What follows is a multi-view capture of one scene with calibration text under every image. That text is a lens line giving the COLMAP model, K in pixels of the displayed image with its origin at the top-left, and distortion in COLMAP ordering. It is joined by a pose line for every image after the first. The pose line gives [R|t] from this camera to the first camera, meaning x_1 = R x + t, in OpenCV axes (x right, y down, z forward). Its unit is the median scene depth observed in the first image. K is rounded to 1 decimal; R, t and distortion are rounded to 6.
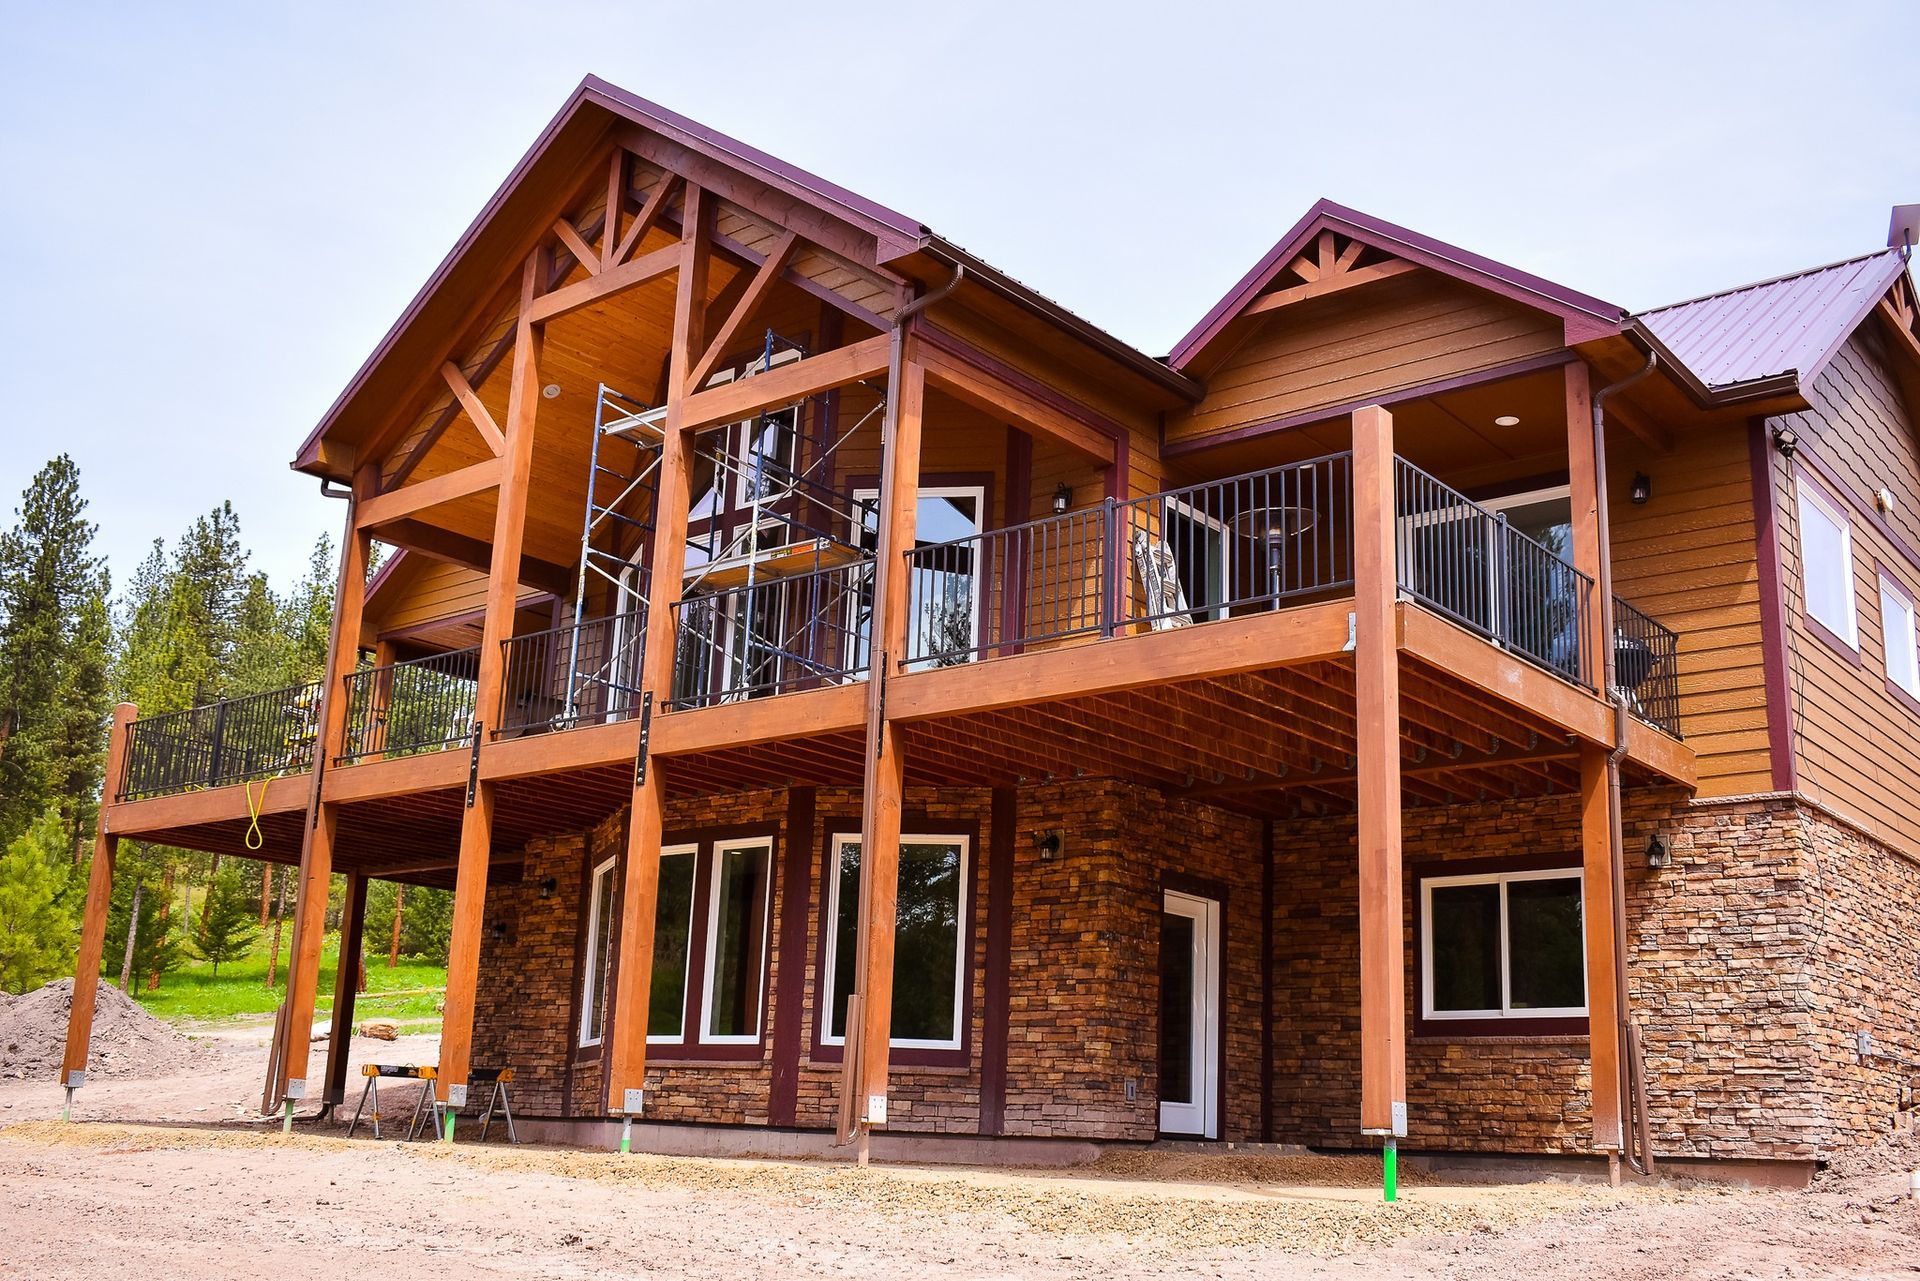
lens RADIAL K [[1882.8, 0, 960.4], [0, 1882.8, 637.8], [0, 0, 1]] dist [-0.066964, 0.000000]
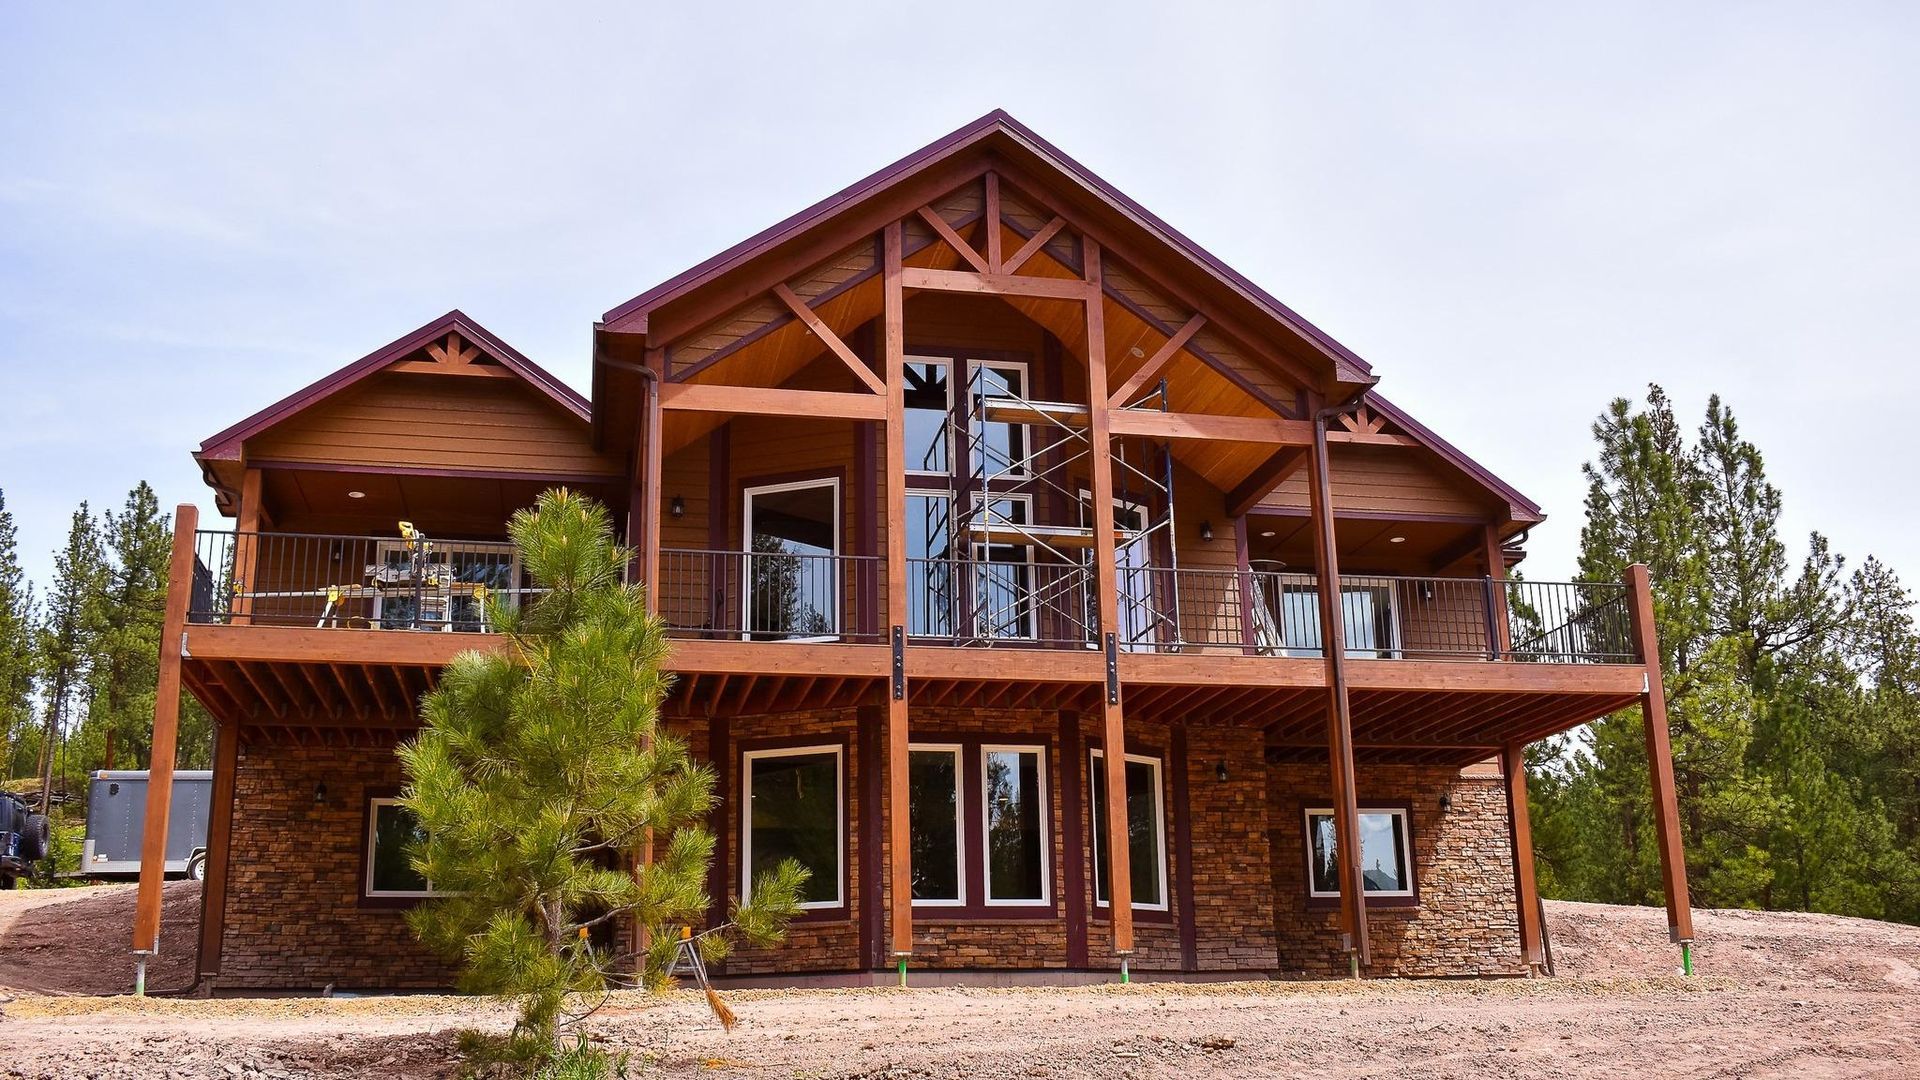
lens RADIAL K [[1777.5, 0, 958.9], [0, 1777.5, 543.0], [0, 0, 1]] dist [-0.075815, 0.000000]
pose [[0.620528, 0.173291, 0.764797, -1.167410], [-0.159818, 0.982755, -0.093006, 0.097427], [-0.767726, -0.064516, 0.637523, 0.294133]]
